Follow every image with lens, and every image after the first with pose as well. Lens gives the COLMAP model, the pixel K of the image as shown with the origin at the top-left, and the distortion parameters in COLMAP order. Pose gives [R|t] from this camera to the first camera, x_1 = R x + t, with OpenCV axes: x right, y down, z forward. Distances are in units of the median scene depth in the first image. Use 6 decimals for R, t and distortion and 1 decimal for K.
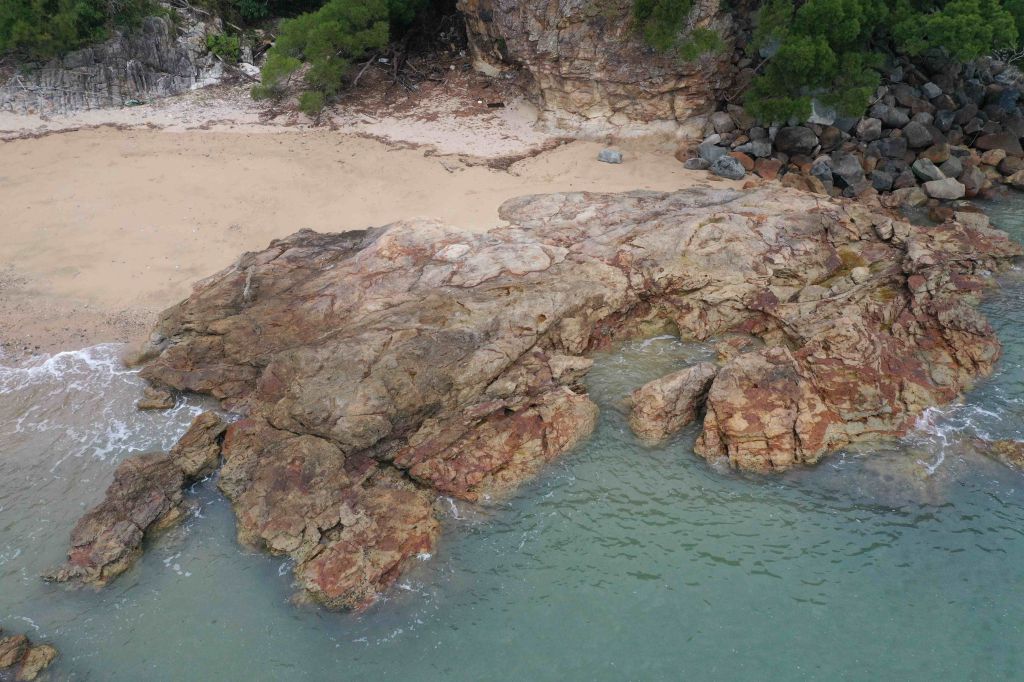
lens RADIAL K [[811.0, 0, 513.6], [0, 811.0, 337.3], [0, 0, 1]] dist [0.012338, 0.008850]
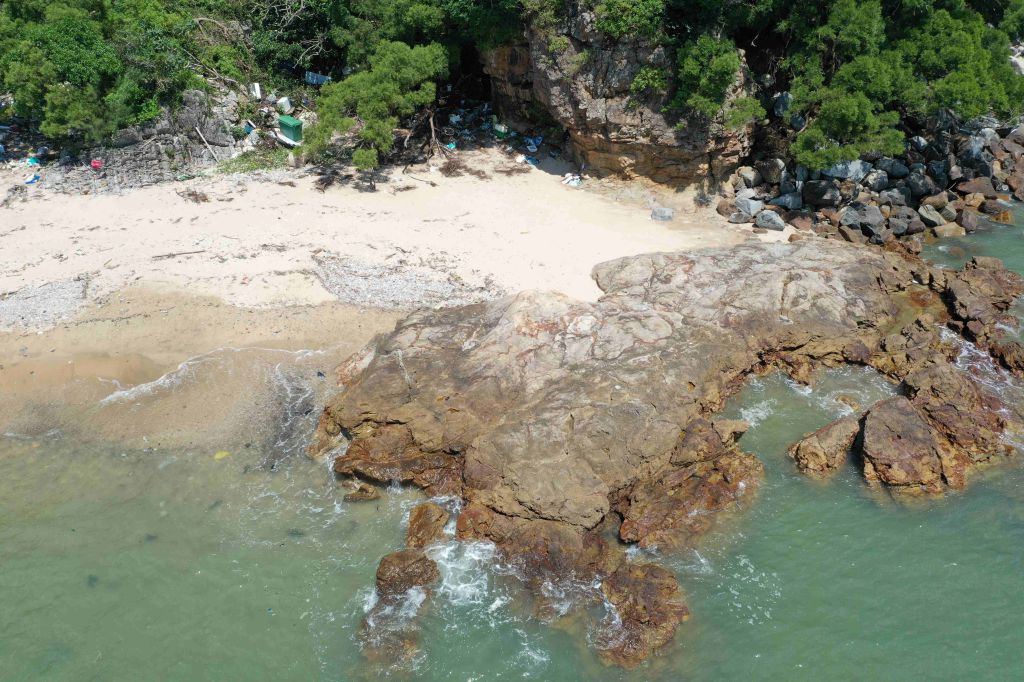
lens RADIAL K [[796.2, 0, 512.0], [0, 796.2, 341.0], [0, 0, 1]] dist [-0.022867, 0.003727]
pose [[0.989963, -0.063894, 0.126058, -0.293805], [0.064203, 0.997936, 0.001618, -0.087854], [-0.125901, 0.006492, 0.992022, -0.038900]]
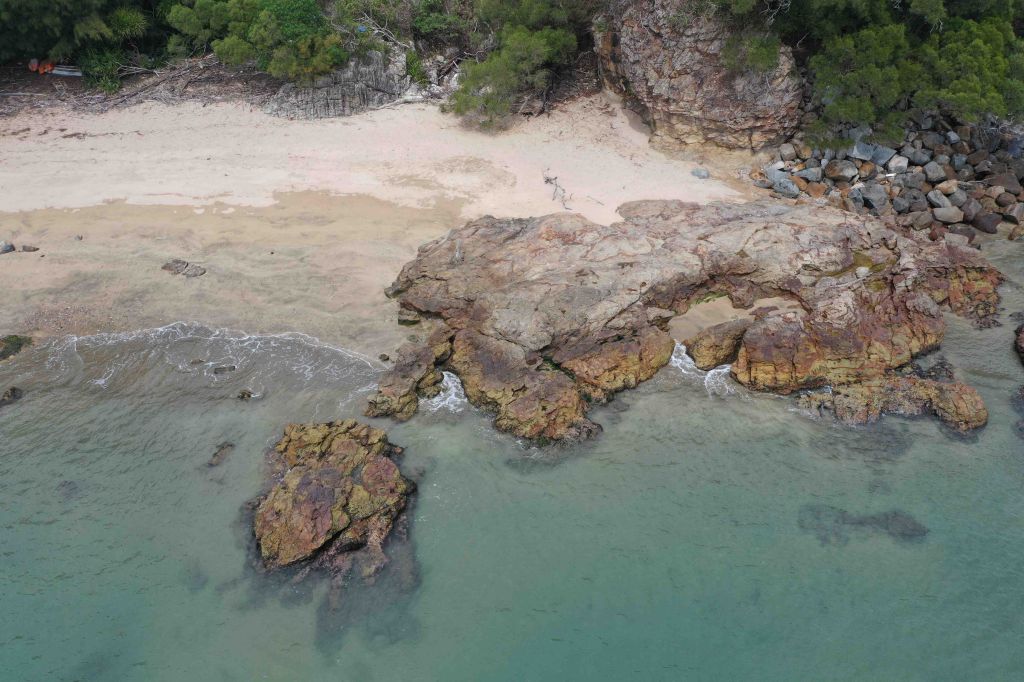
lens RADIAL K [[796.2, 0, 512.0], [0, 796.2, 341.0], [0, 0, 1]] dist [-0.022867, 0.003727]
pose [[0.990759, 0.080174, -0.109401, -0.035708], [-0.076041, 0.996243, 0.041447, 0.036045], [0.112313, -0.032745, 0.993133, -0.495831]]
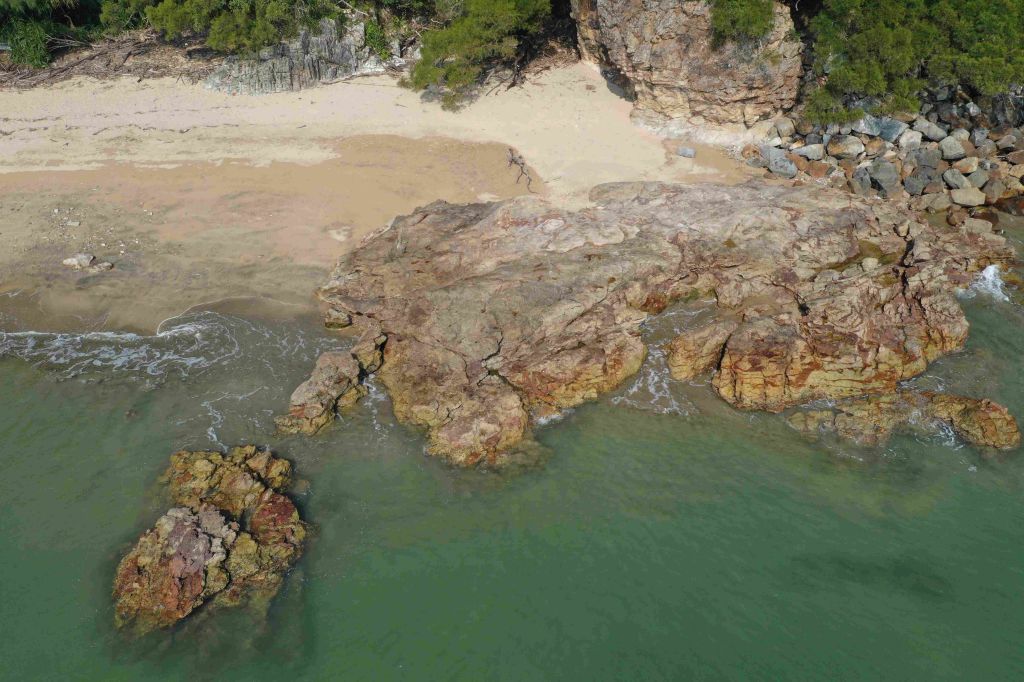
lens RADIAL K [[796.2, 0, 512.0], [0, 796.2, 341.0], [0, 0, 1]] dist [-0.022867, 0.003727]
pose [[0.990234, 0.078198, -0.115421, 0.026106], [-0.071789, 0.995692, 0.058681, 0.010204], [0.119512, -0.049822, 0.991582, -0.291905]]
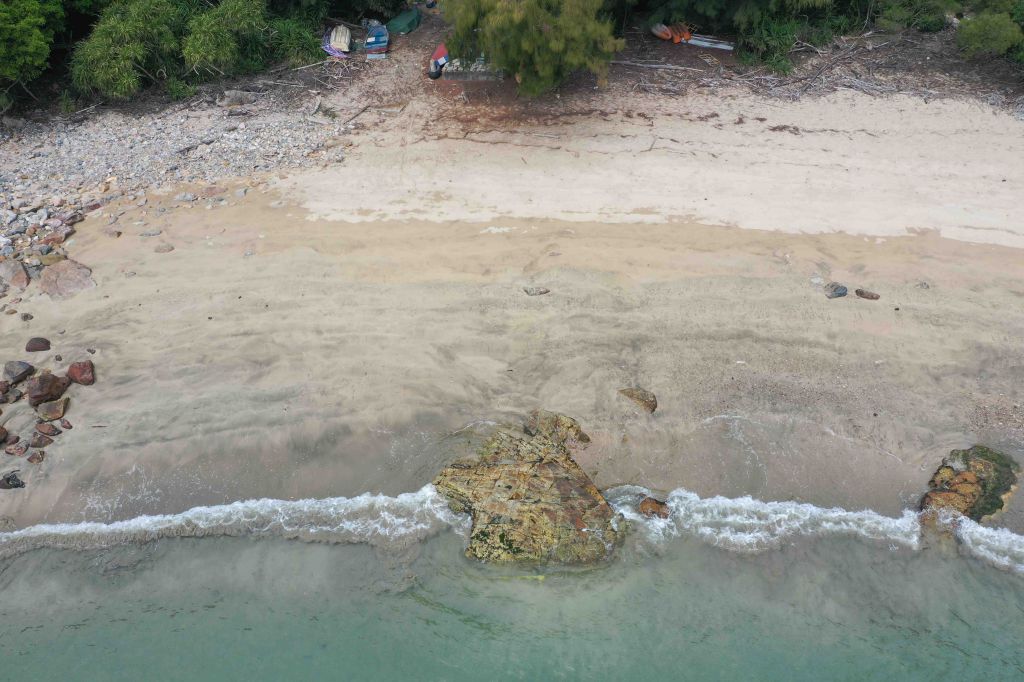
lens RADIAL K [[796.2, 0, 512.0], [0, 796.2, 341.0], [0, 0, 1]] dist [-0.022867, 0.003727]
pose [[0.930249, 0.210208, -0.300748, -1.277727], [-0.191909, 0.977323, 0.089501, 0.051381], [0.312742, -0.025542, 0.949495, -0.268937]]
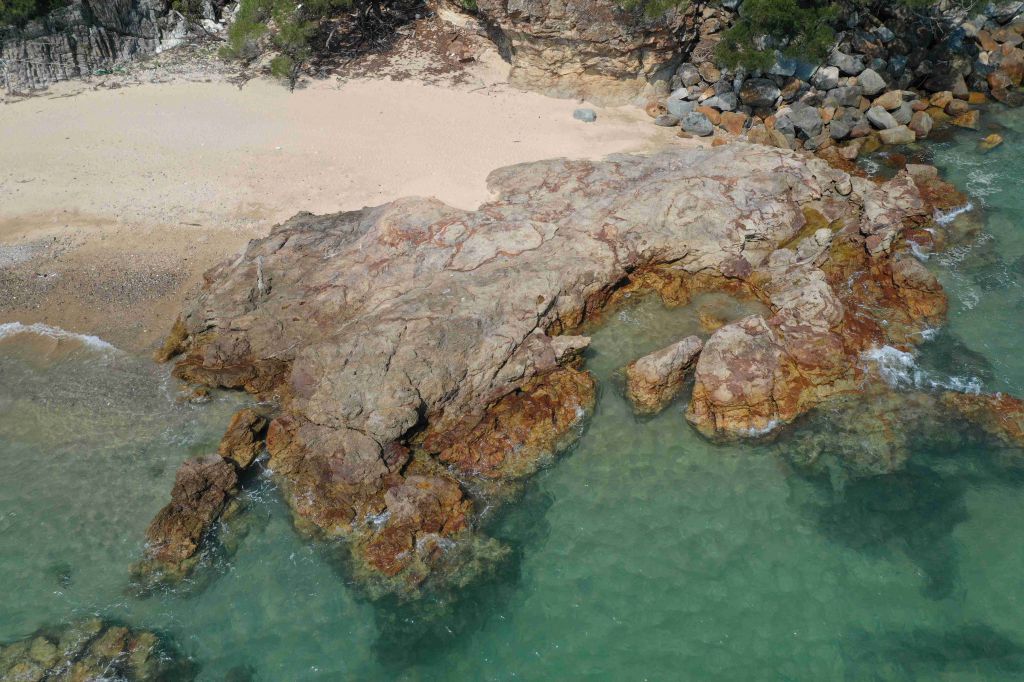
lens RADIAL K [[811.0, 0, 513.6], [0, 811.0, 337.3], [0, 0, 1]] dist [0.012338, 0.008850]
pose [[0.997118, -0.054182, 0.053108, -0.053521], [0.047554, 0.991757, 0.118983, -0.090278], [-0.059117, -0.116114, 0.991475, -0.073840]]
